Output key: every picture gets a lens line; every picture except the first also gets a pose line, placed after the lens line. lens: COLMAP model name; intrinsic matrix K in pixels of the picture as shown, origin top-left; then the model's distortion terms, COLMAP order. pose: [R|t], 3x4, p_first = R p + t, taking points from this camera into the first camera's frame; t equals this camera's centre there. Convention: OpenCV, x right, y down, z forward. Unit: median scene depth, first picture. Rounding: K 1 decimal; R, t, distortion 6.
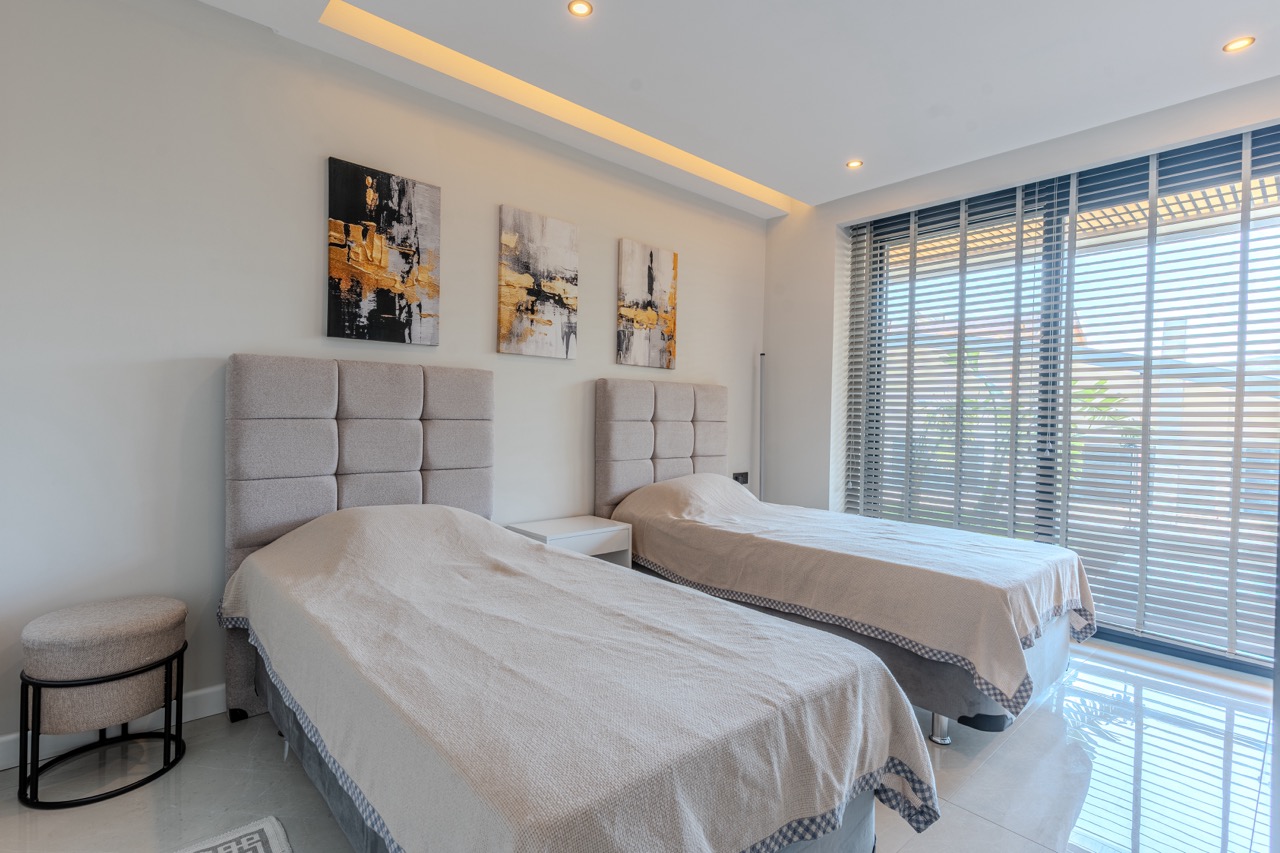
lens RADIAL K [[604.2, 0, 639.6], [0, 604.2, 422.6], [0, 0, 1]] dist [0.003740, 0.000159]
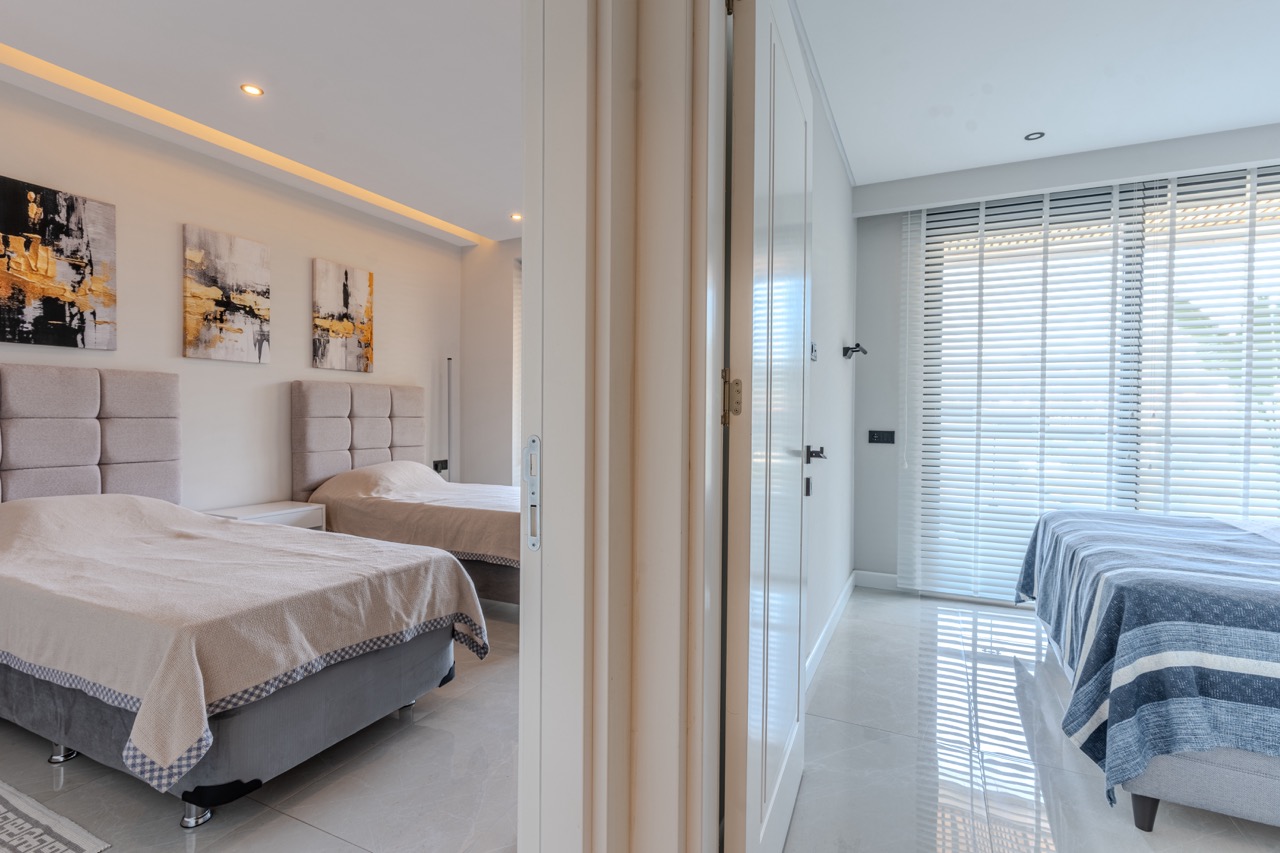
lens RADIAL K [[604.2, 0, 640.7], [0, 604.2, 423.3], [0, 0, 1]] dist [0.003740, 0.000159]
pose [[0.923851, -0.016540, 0.382396, 0.124837], [0.013758, 0.999855, 0.010009, 0.006728], [-0.382506, -0.003985, 0.923944, -0.384572]]
